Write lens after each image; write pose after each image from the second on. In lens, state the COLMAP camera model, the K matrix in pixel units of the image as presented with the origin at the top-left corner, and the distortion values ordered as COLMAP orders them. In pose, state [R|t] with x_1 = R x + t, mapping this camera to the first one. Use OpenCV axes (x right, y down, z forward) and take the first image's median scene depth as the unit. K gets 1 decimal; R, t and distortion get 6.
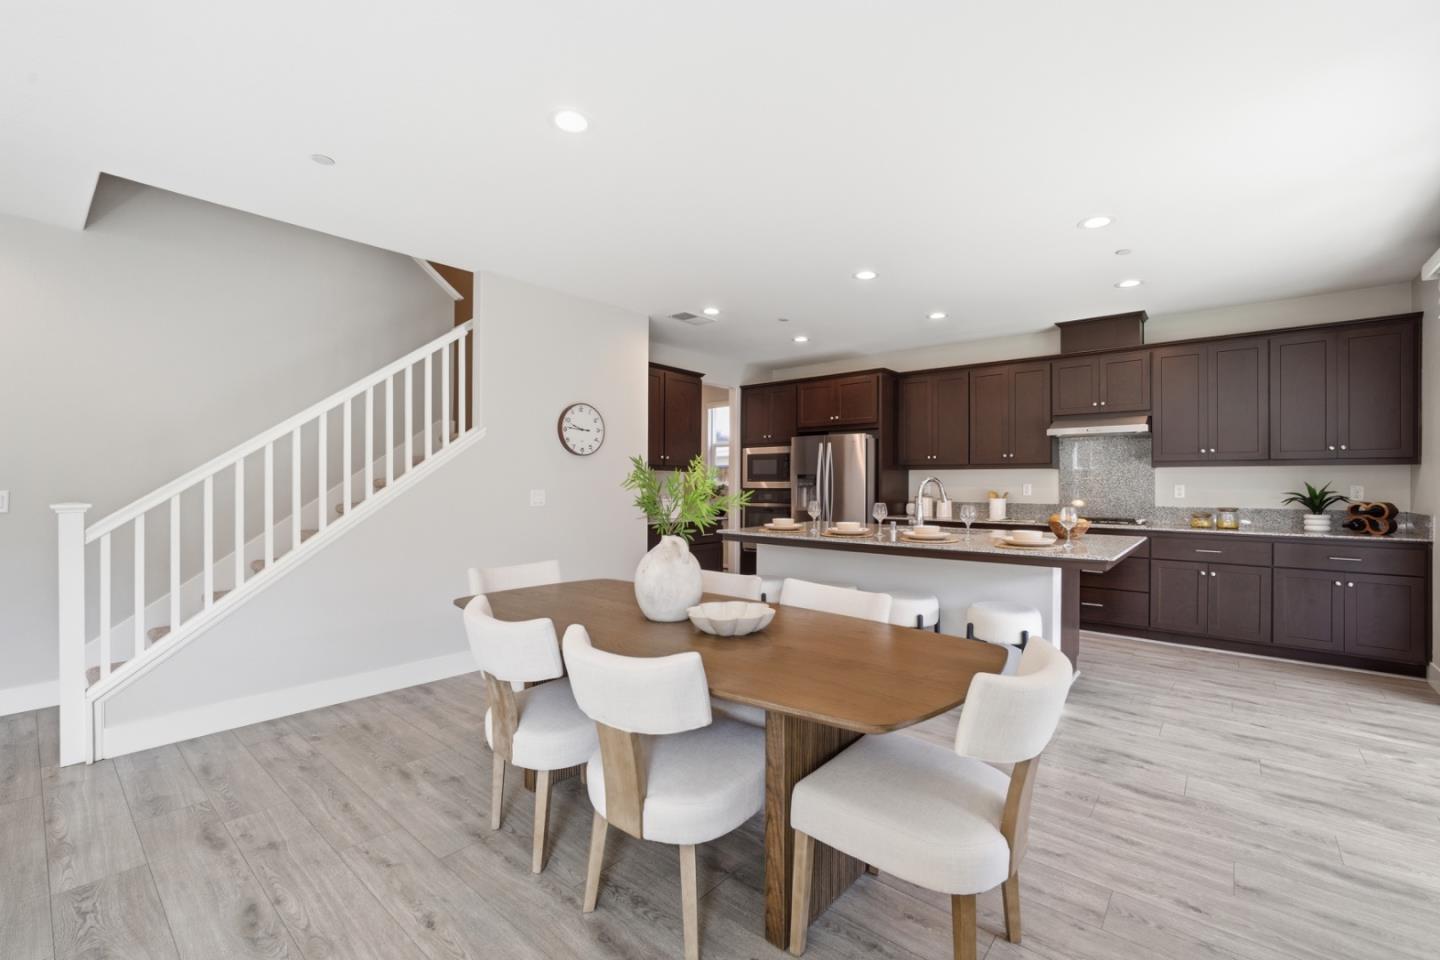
lens RADIAL K [[610.8, 0, 723.4], [0, 610.8, 479.8], [0, 0, 1]] dist [-0.033041, 0.011020]
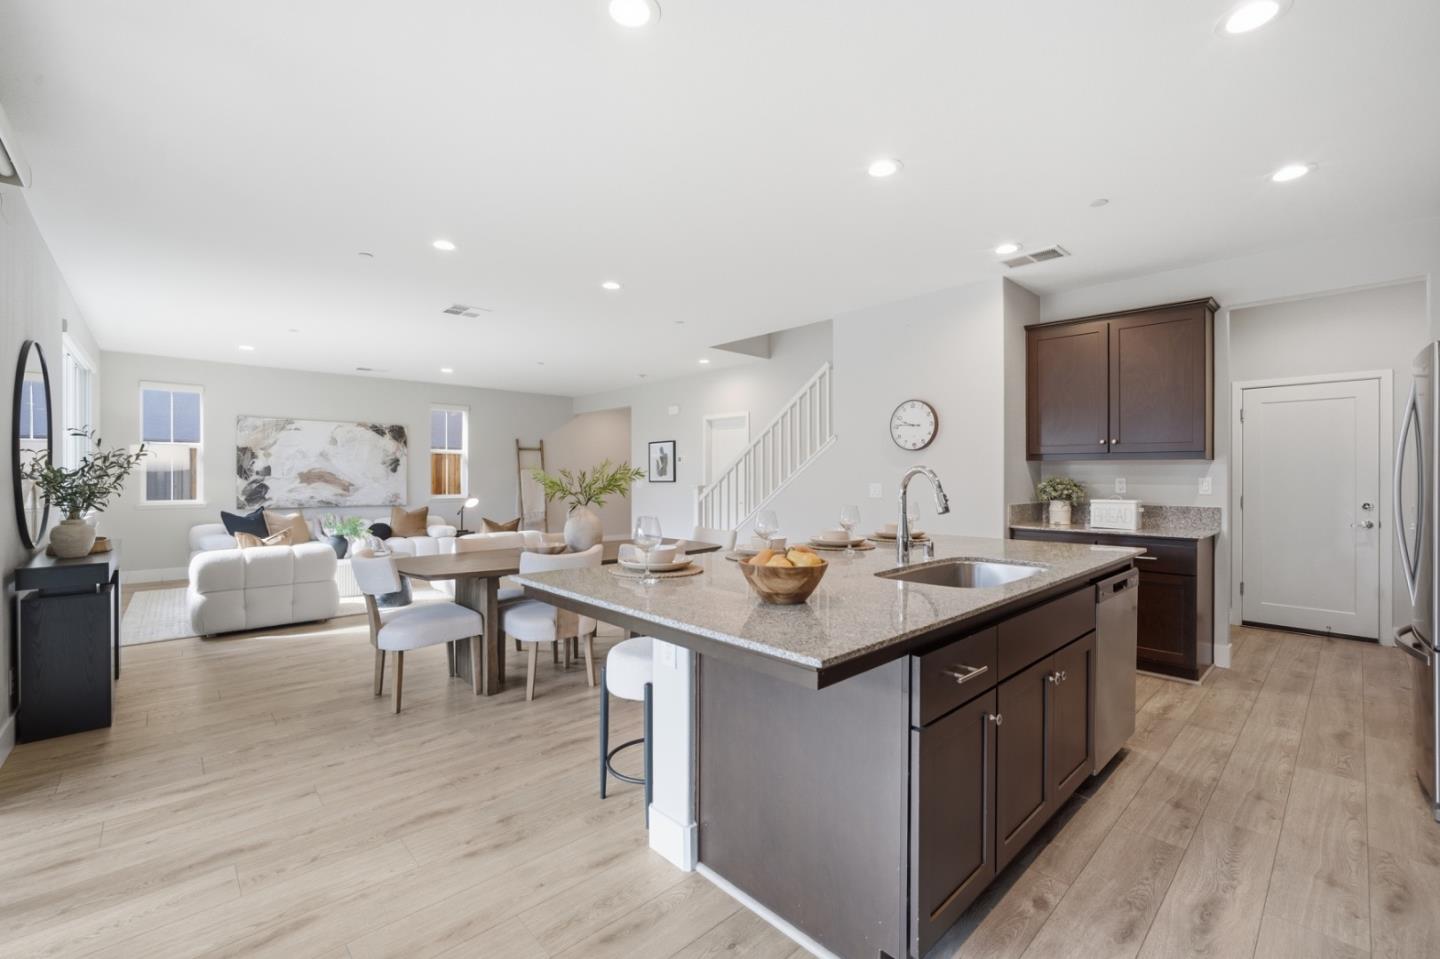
lens RADIAL K [[610.8, 0, 723.4], [0, 610.8, 479.3], [0, 0, 1]] dist [-0.033041, 0.011020]
pose [[-0.115607, 0.000046, -0.993295, 1.405590], [-0.003180, 0.999995, 0.000416, 0.014278], [0.993290, 0.003207, -0.115606, 1.394942]]
